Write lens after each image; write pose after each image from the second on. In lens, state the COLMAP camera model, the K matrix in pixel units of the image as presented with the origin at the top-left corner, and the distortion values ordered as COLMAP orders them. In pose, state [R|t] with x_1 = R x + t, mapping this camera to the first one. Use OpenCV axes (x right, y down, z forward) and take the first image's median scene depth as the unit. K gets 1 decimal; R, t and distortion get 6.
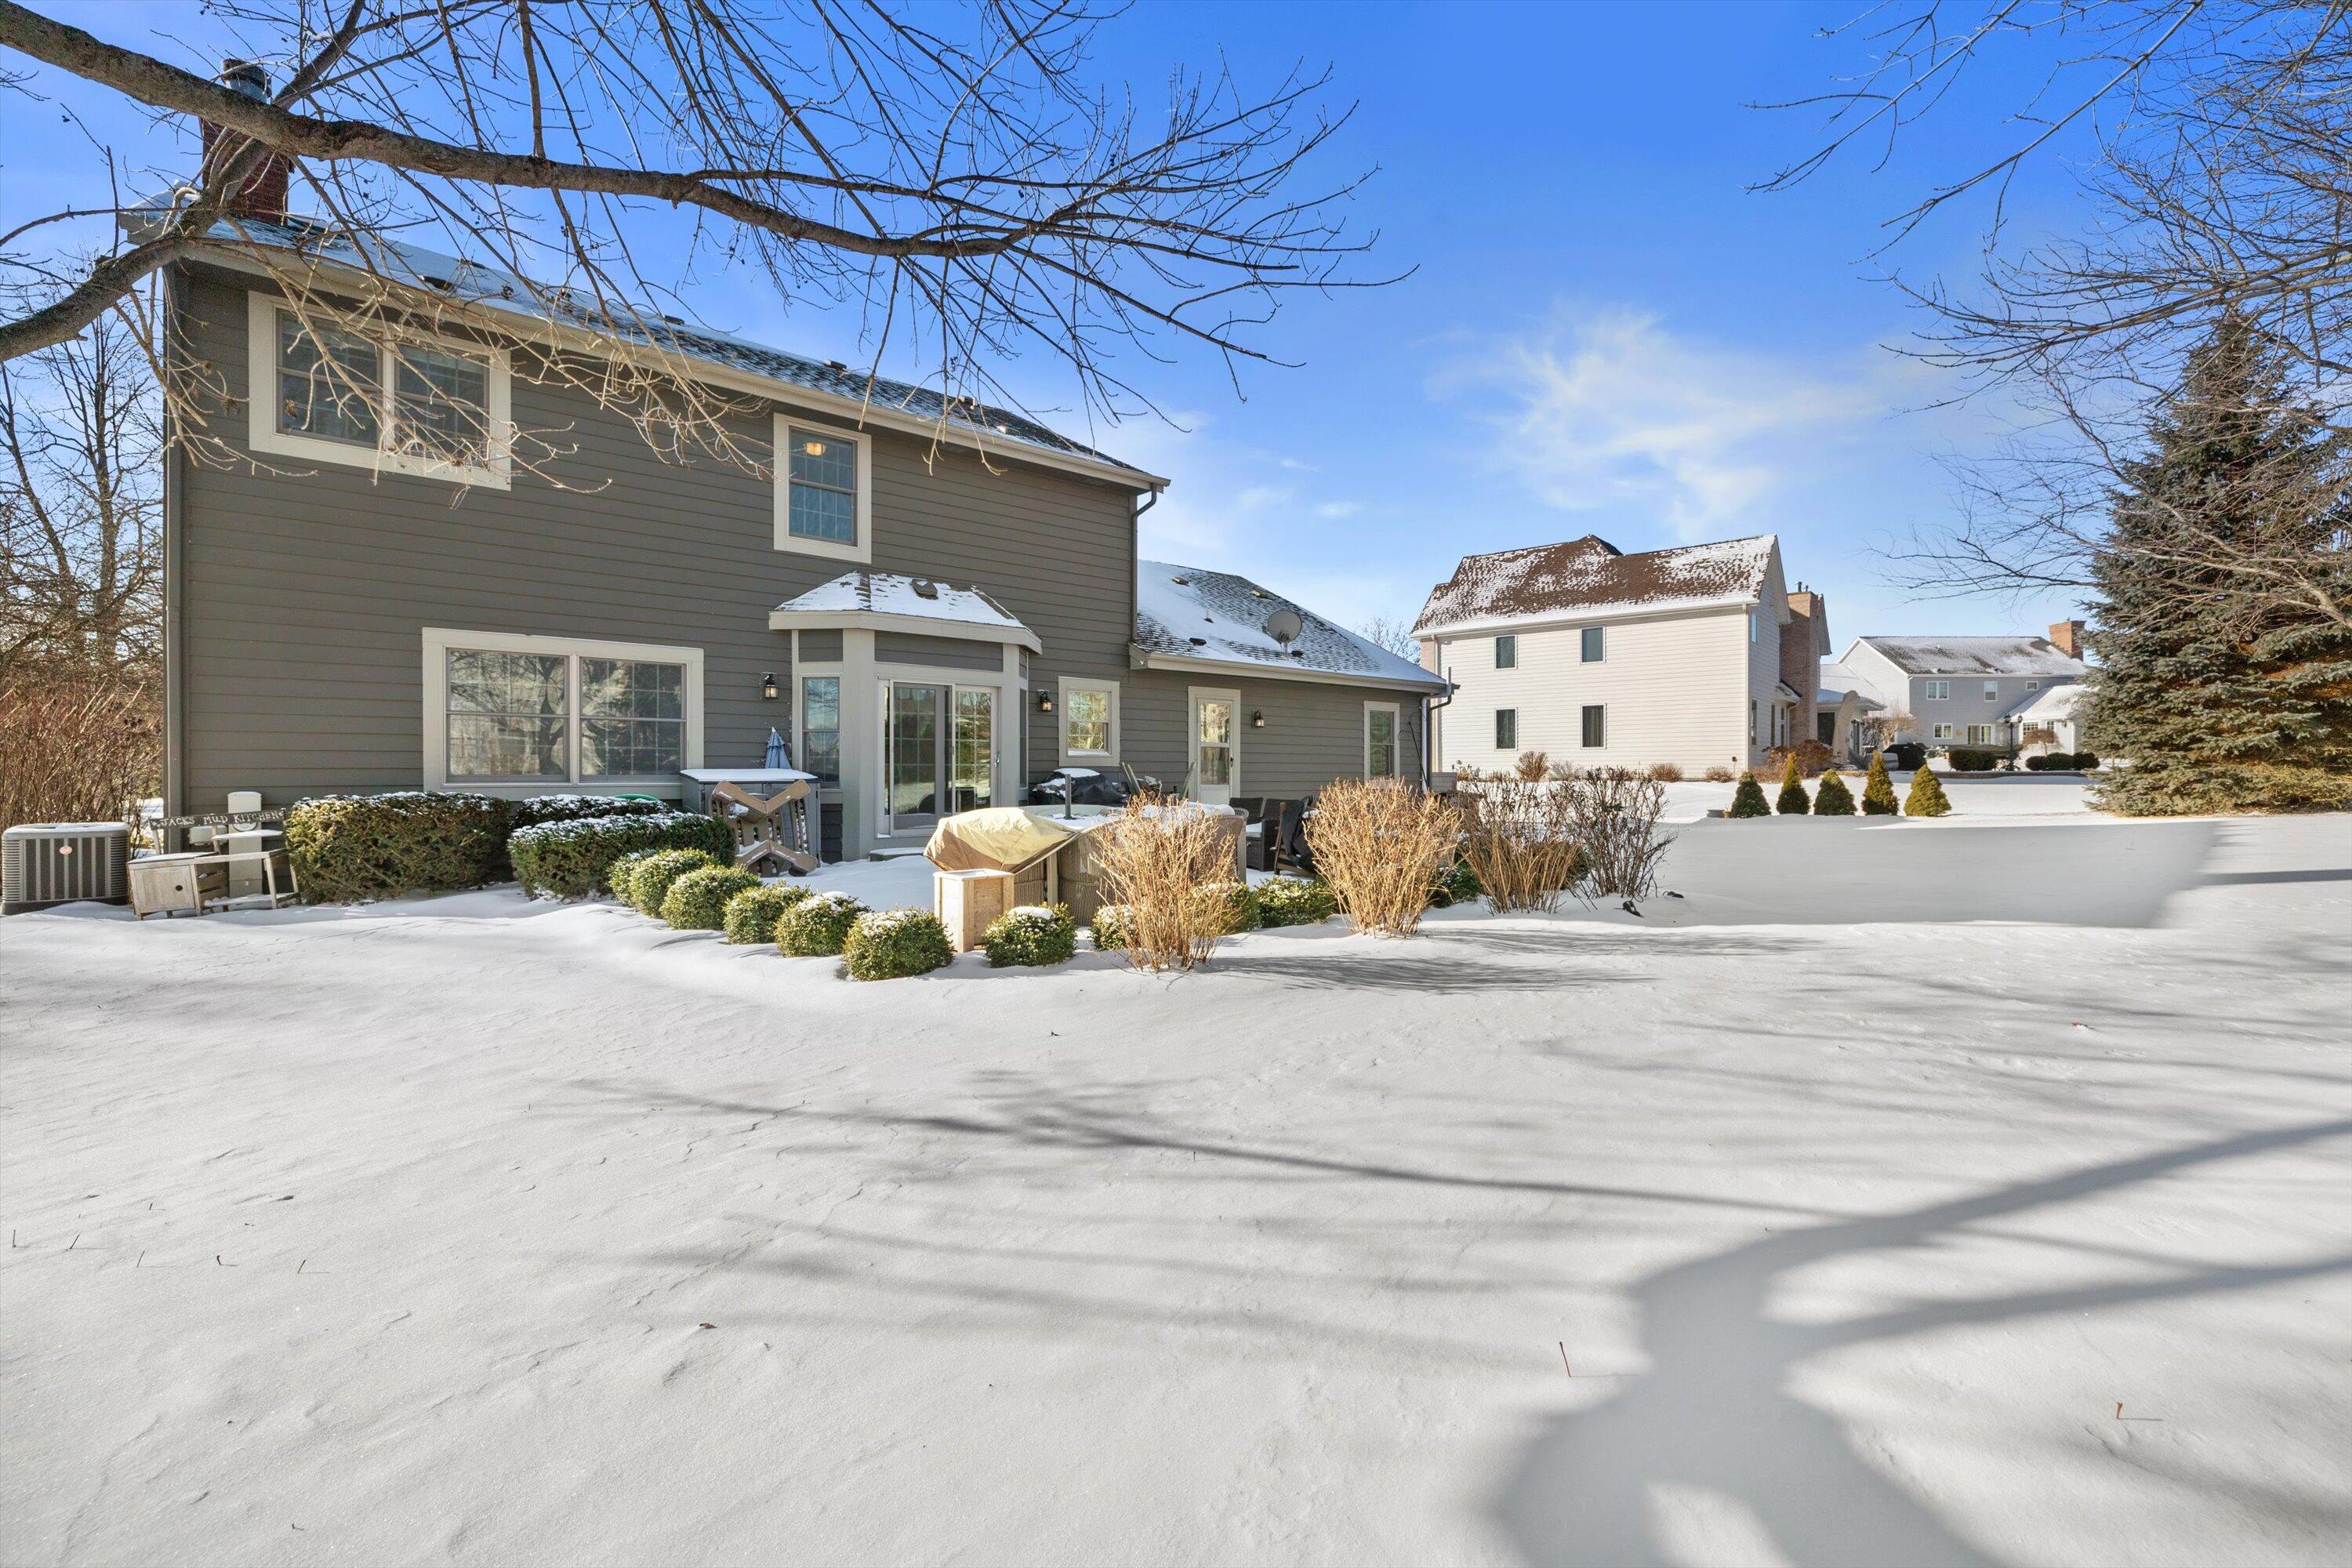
lens RADIAL K [[1004.9, 0, 1168.7], [0, 1004.9, 782.6], [0, 0, 1]] dist [0.003487, 0.000211]
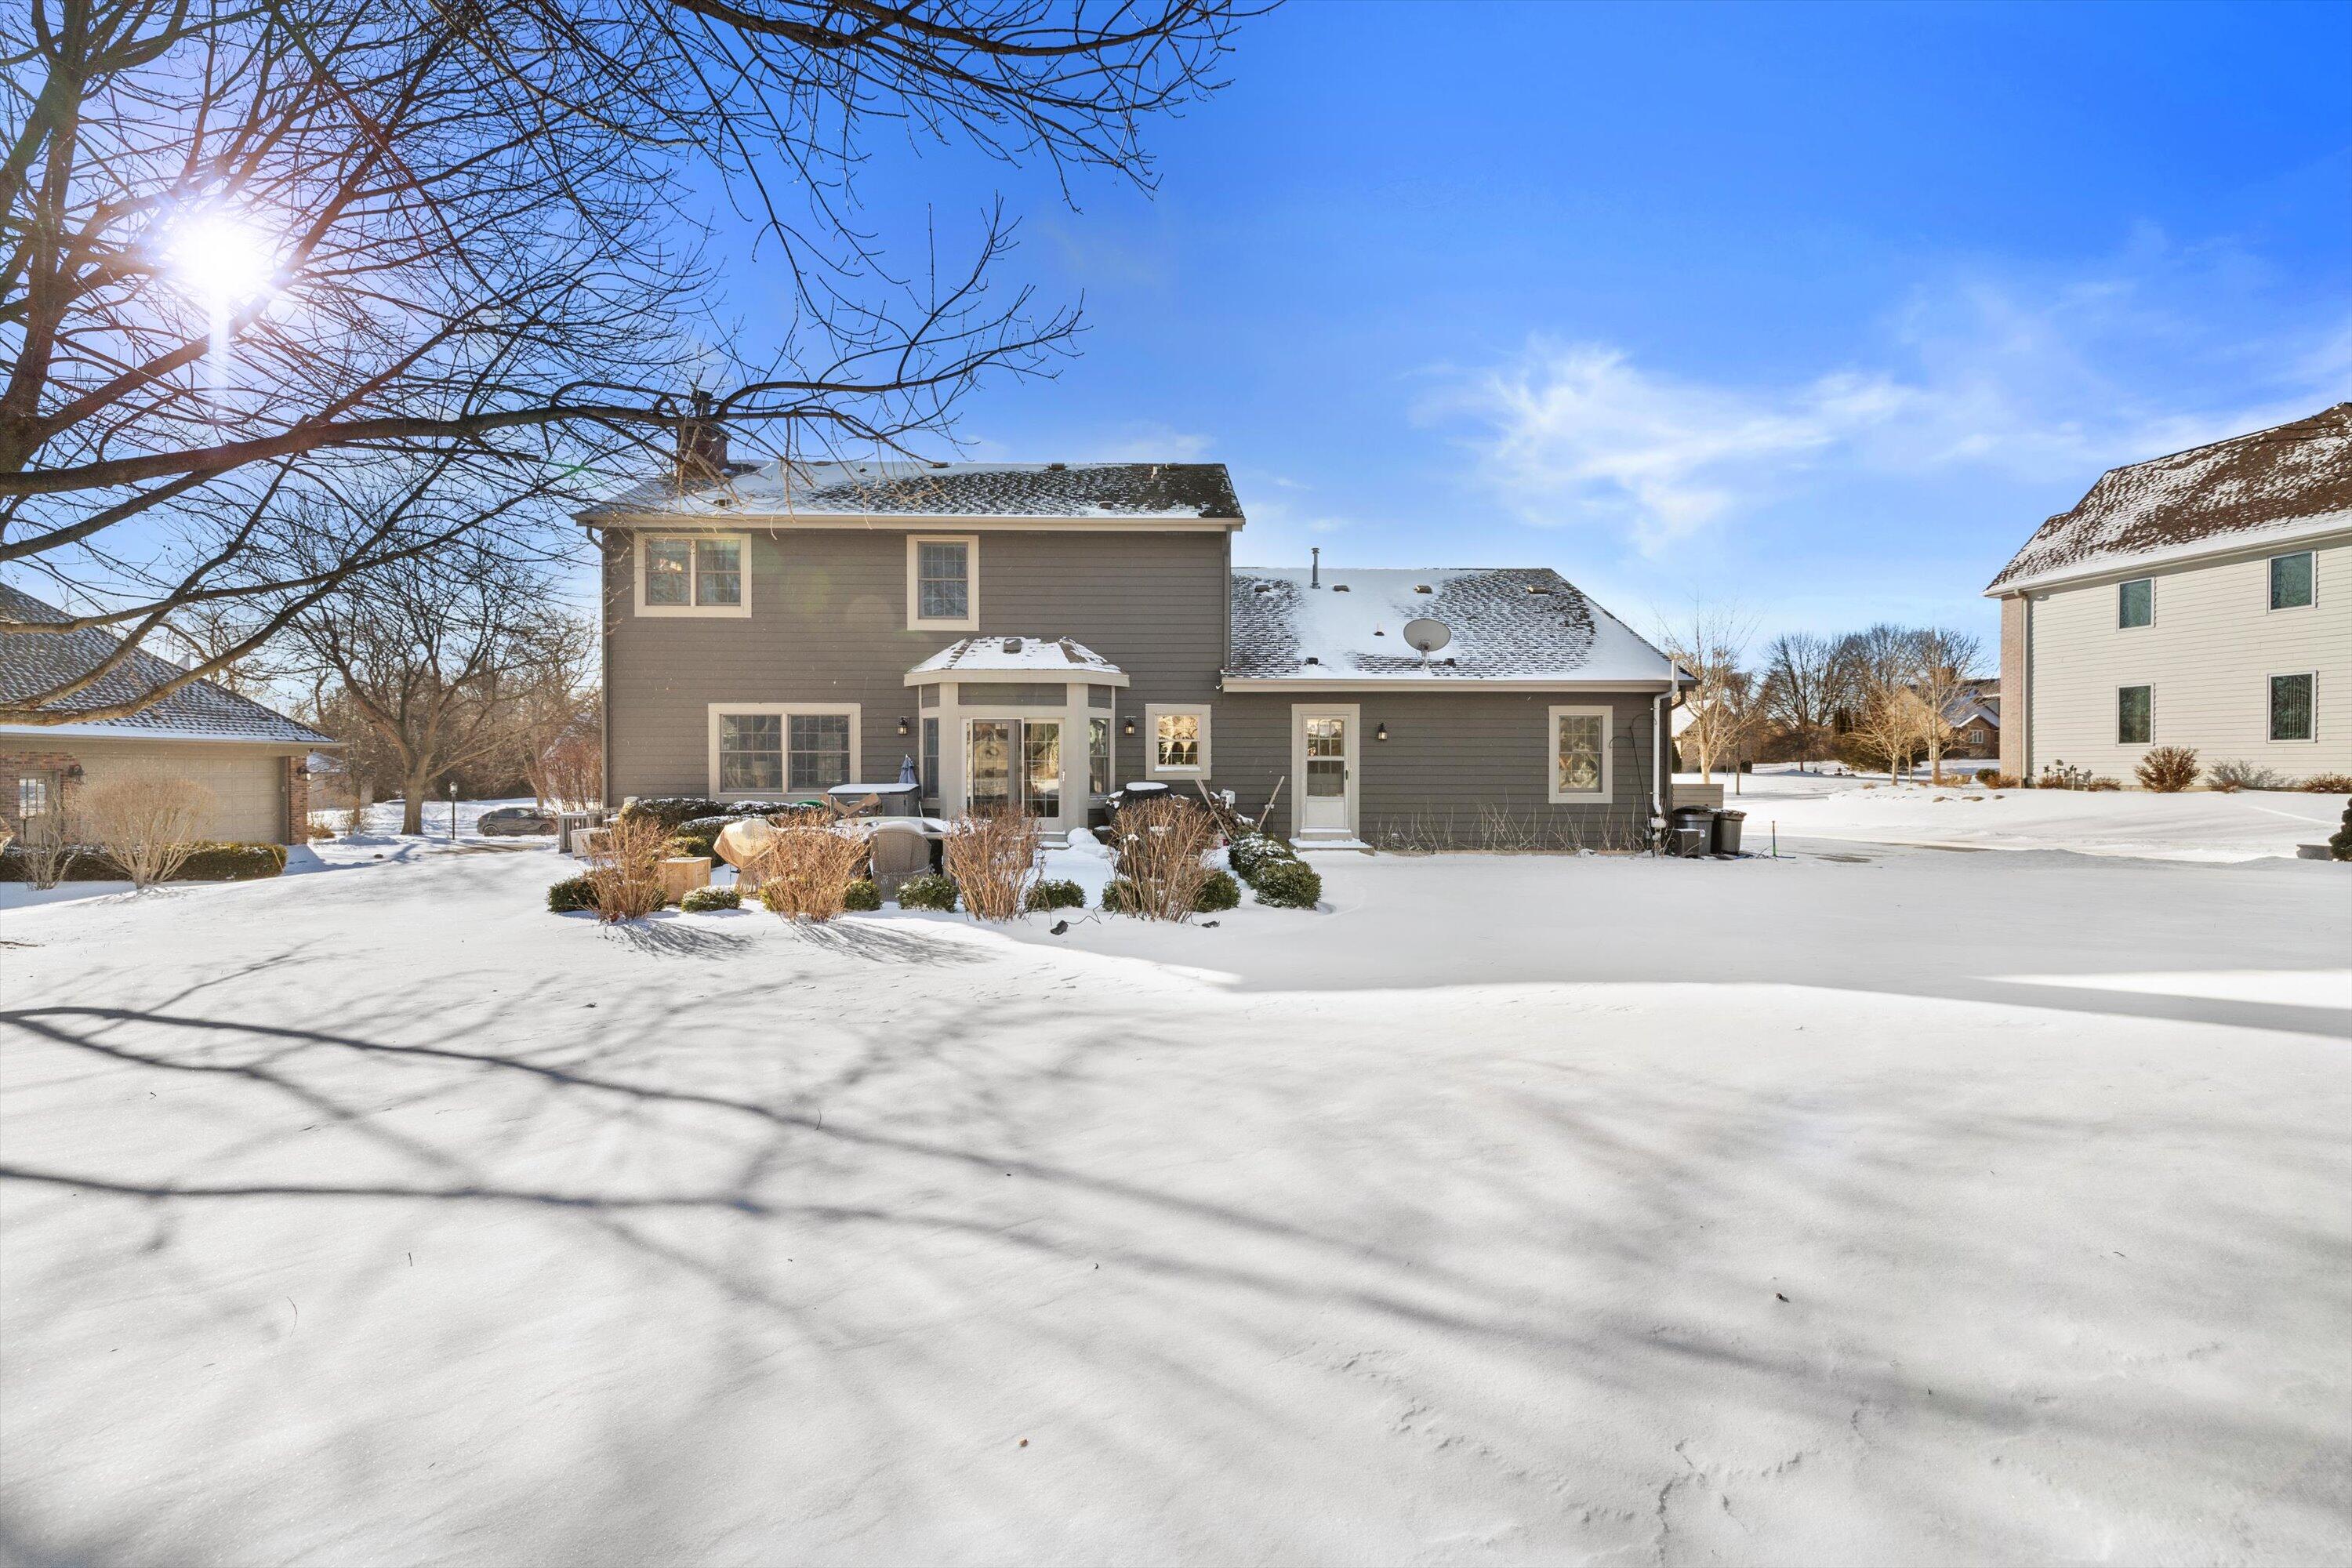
lens RADIAL K [[1004.9, 0, 1168.7], [0, 1004.9, 782.6], [0, 0, 1]] dist [0.003487, 0.000211]
pose [[0.775070, 0.008688, -0.631816, 0.562826], [-0.004935, 0.999958, 0.007696, -0.019338], [0.631857, -0.002847, 0.775080, 0.086402]]
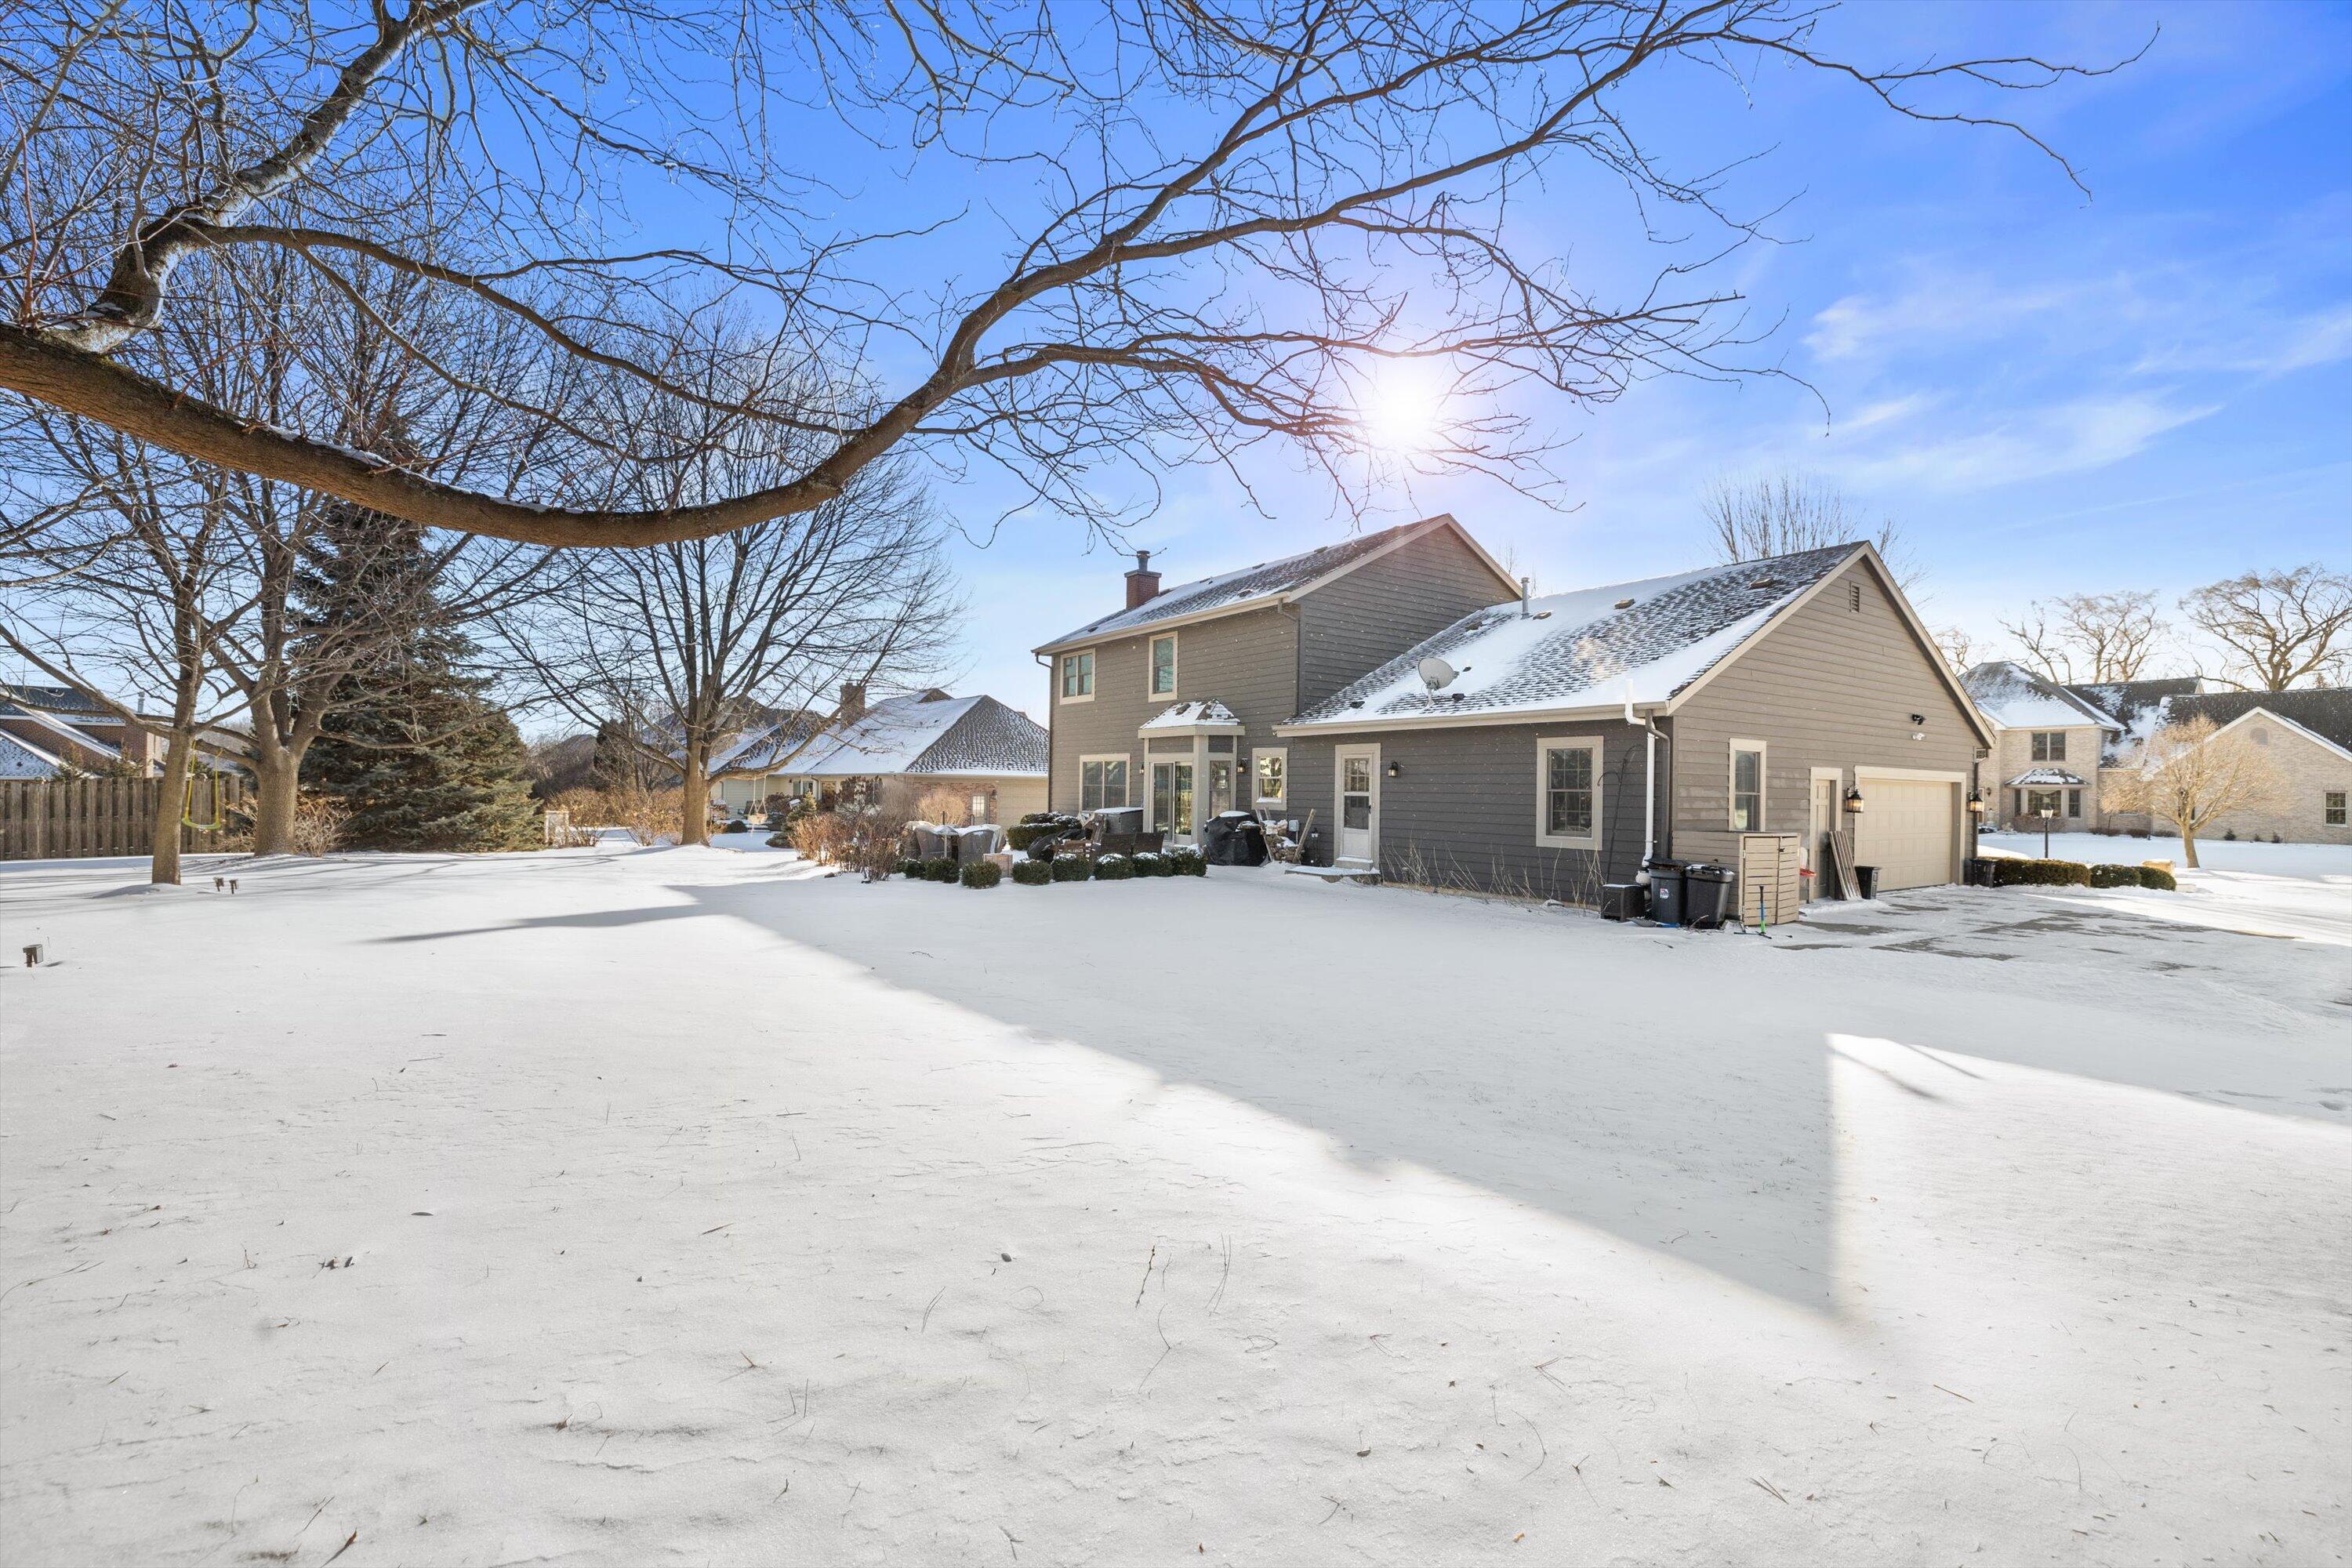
lens RADIAL K [[989.9, 0, 1170.5], [0, 989.9, 781.0], [0, 0, 1]] dist [0.002300, -0.000326]
pose [[-0.098201, -0.009704, -0.995119, 1.150273], [-0.020546, 0.999759, -0.007722, -0.038201], [0.994954, 0.019688, -0.098377, 0.875702]]
